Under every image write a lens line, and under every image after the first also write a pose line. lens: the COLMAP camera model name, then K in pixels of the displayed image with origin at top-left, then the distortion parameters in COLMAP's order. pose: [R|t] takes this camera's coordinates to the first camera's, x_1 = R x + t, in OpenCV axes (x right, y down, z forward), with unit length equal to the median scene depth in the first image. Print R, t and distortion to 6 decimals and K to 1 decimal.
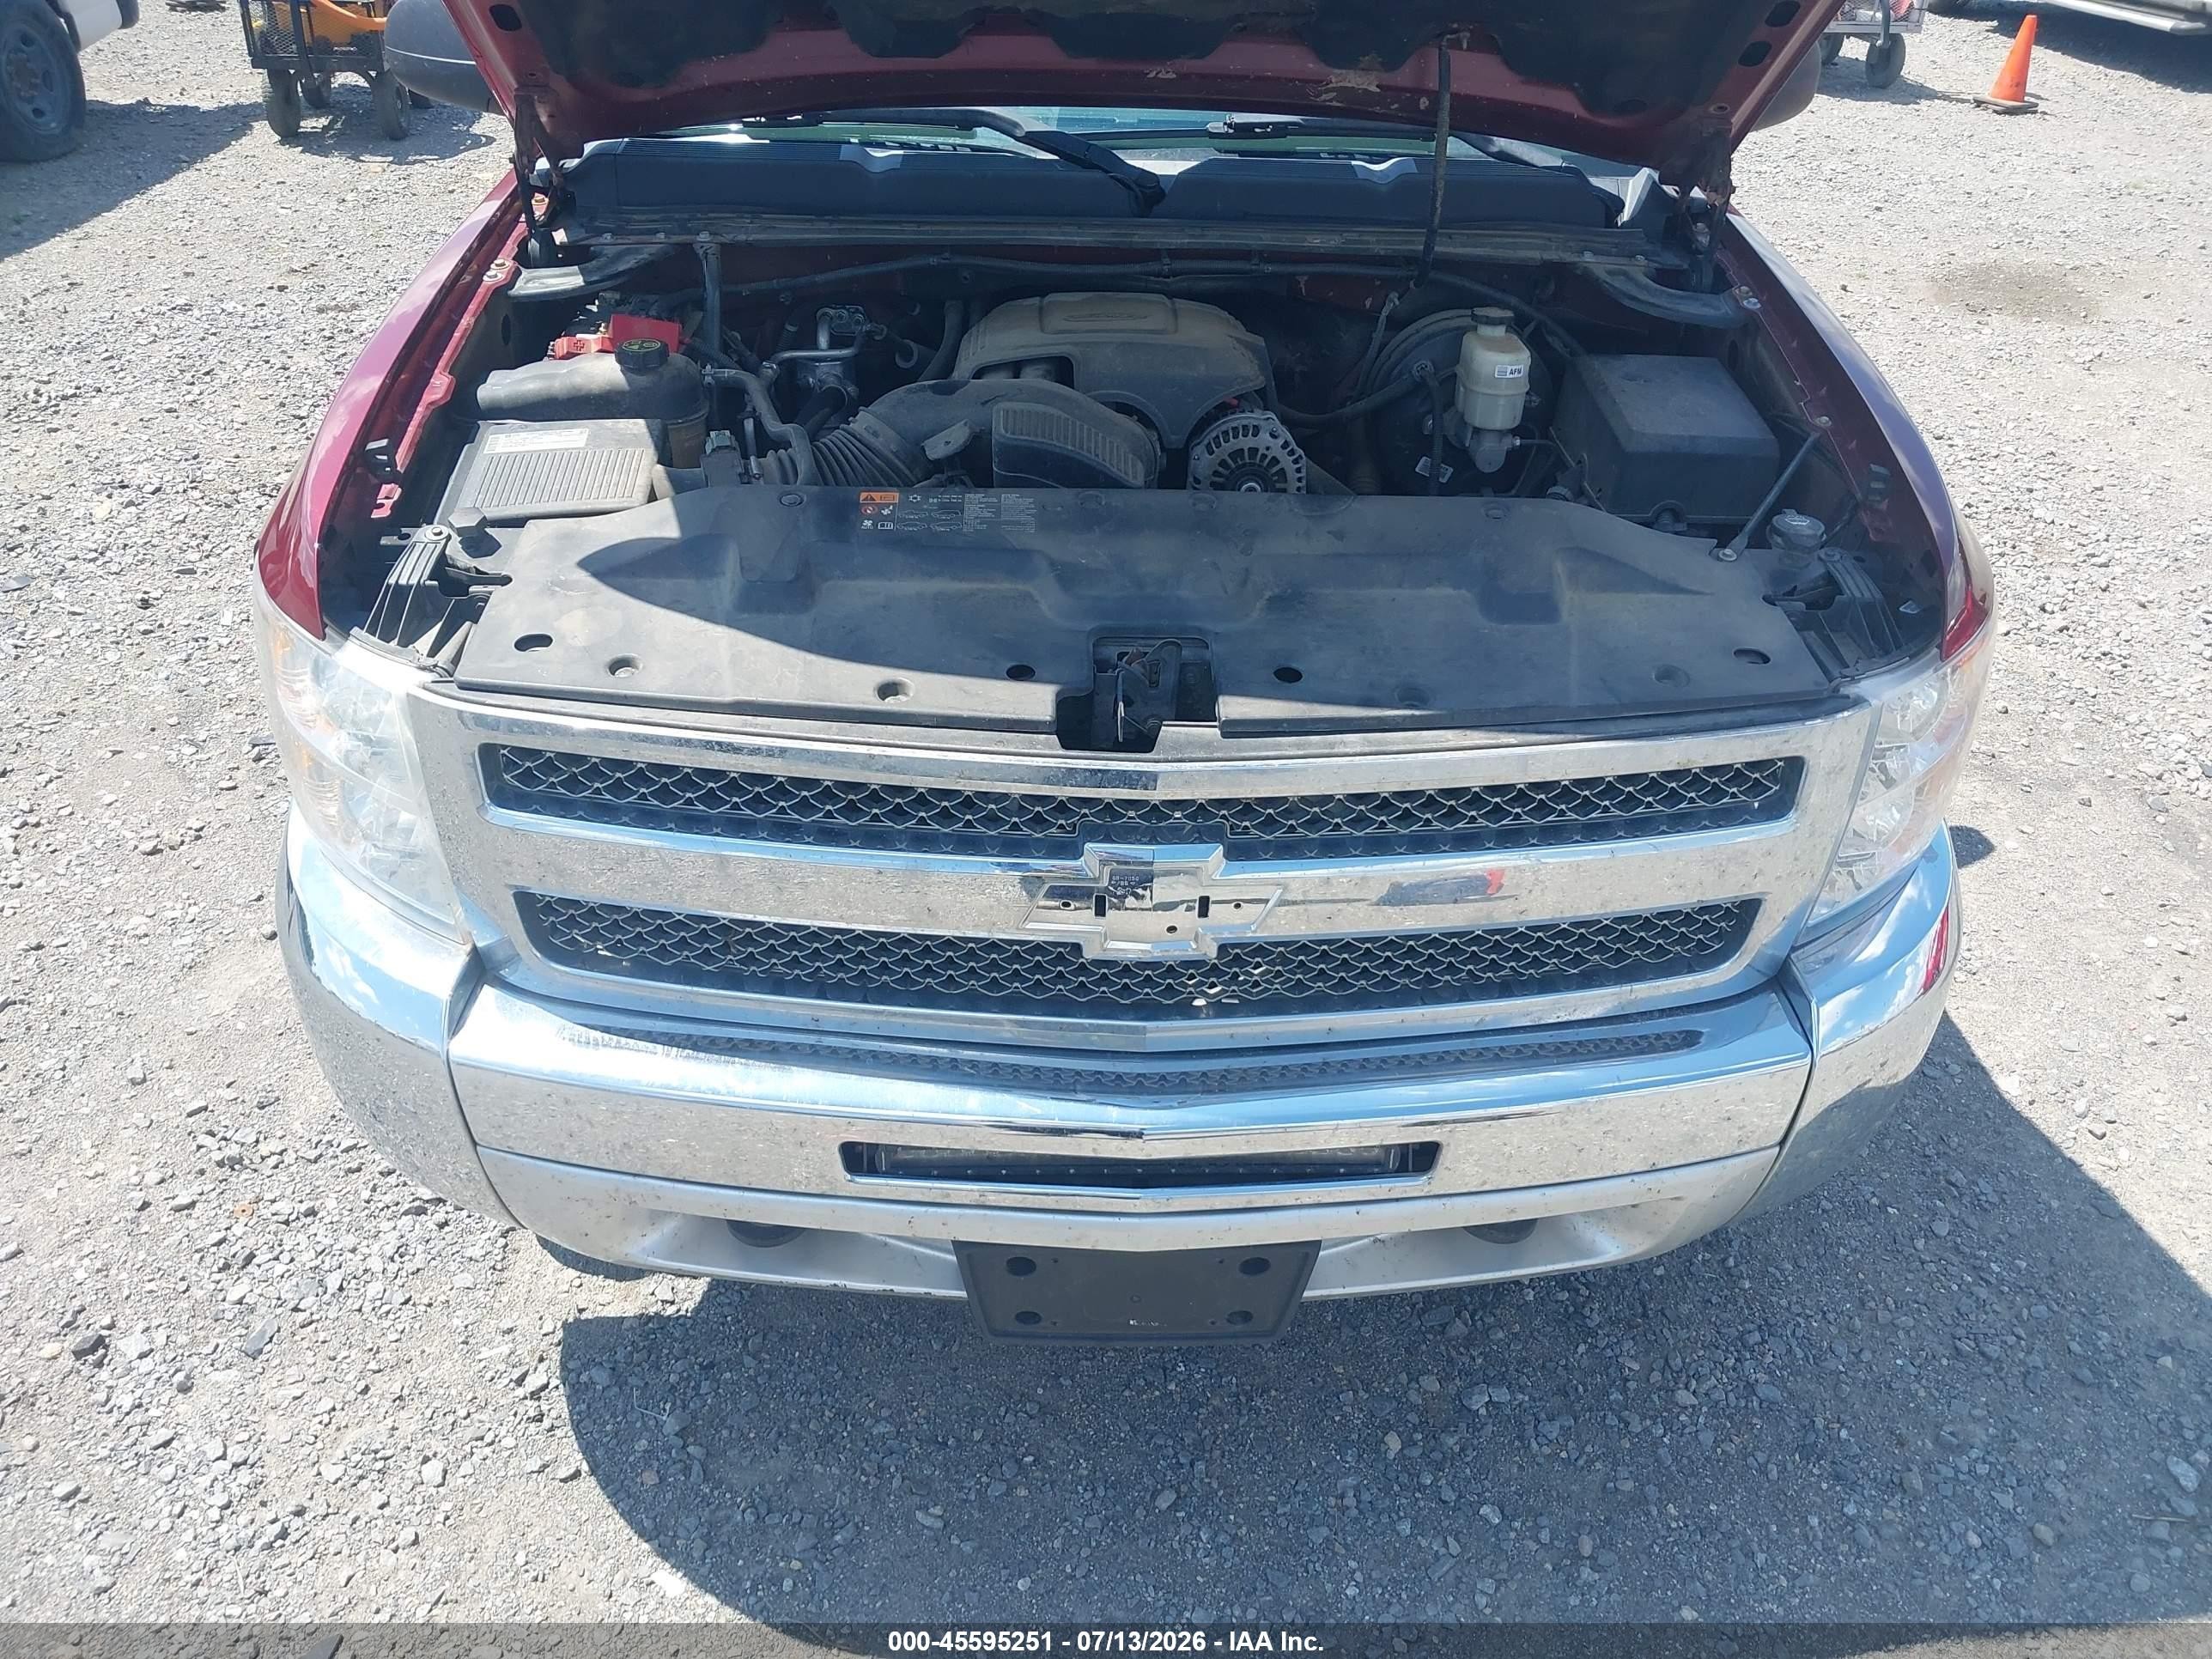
lens RADIAL K [[1769.8, 0, 1113.9], [0, 1769.8, 841.2], [0, 0, 1]] dist [0.003684, 0.003843]
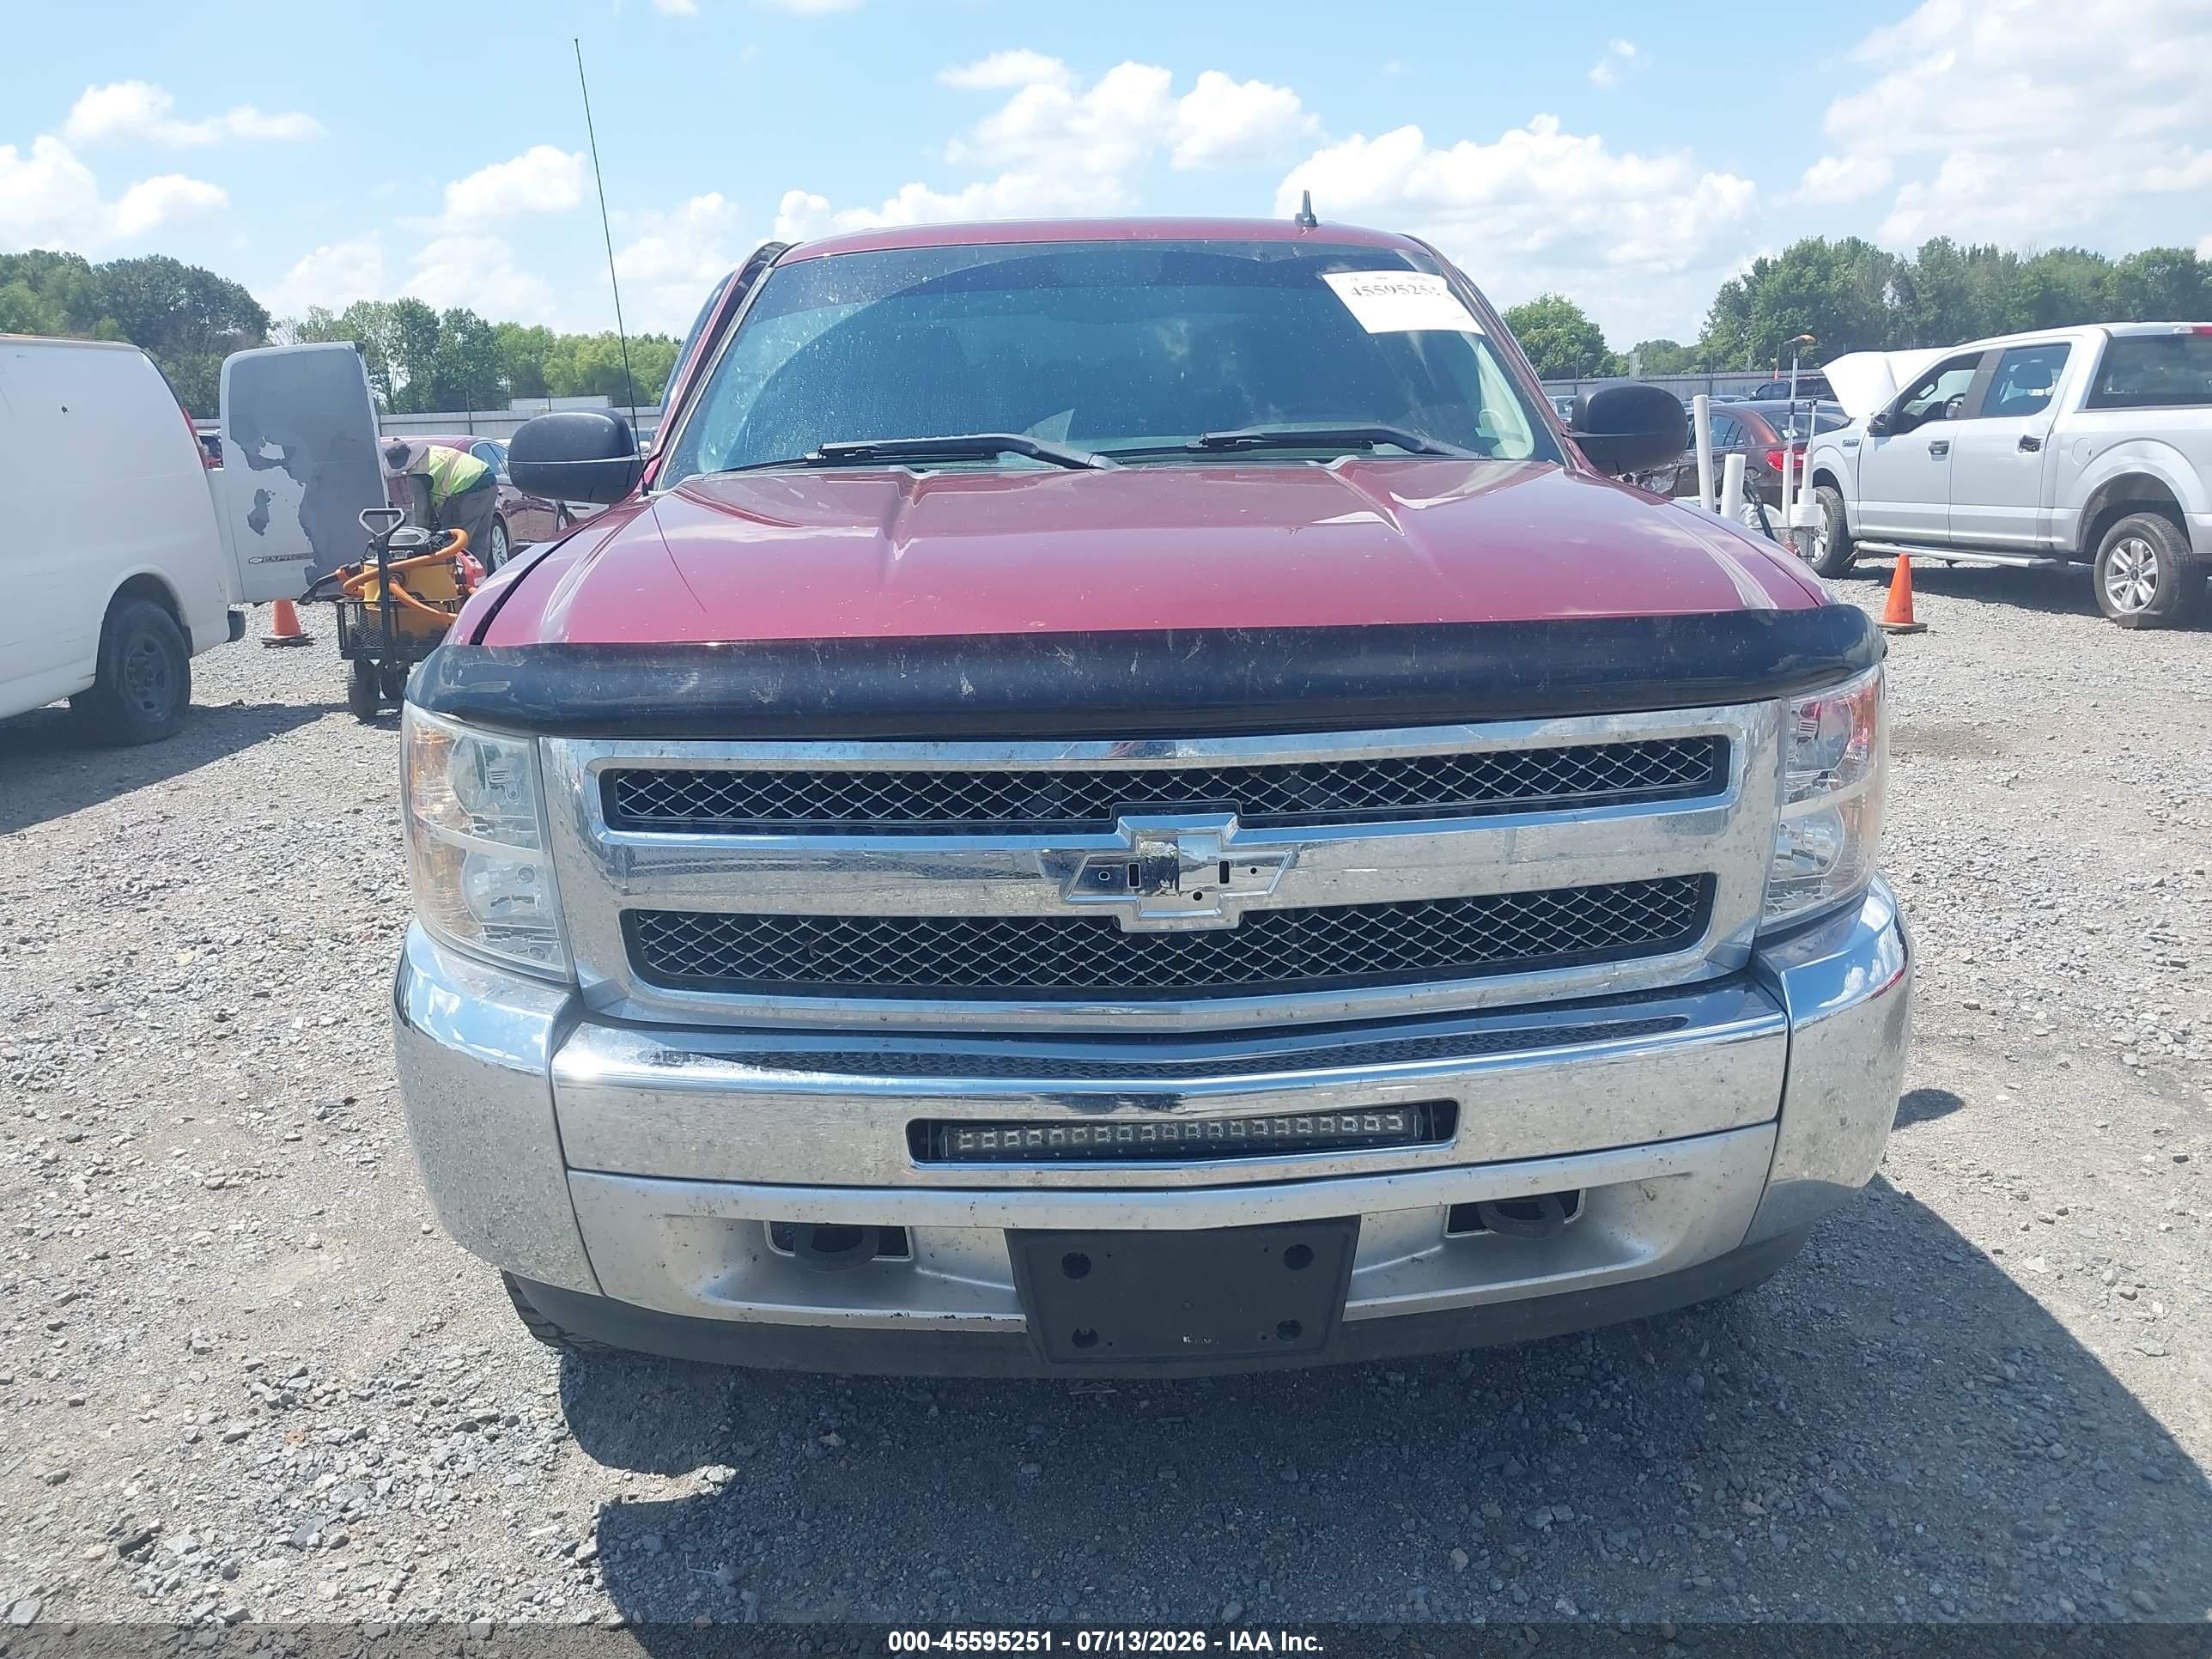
lens RADIAL K [[1769.0, 0, 1106.0], [0, 1769.0, 829.5], [0, 0, 1]] dist [0.016082, -0.010421]
pose [[0.998743, -0.050102, 0.001137, -0.017841], [0.047385, 0.936708, -0.346890, 0.277937], [0.016315, 0.346508, 0.937905, -0.060059]]
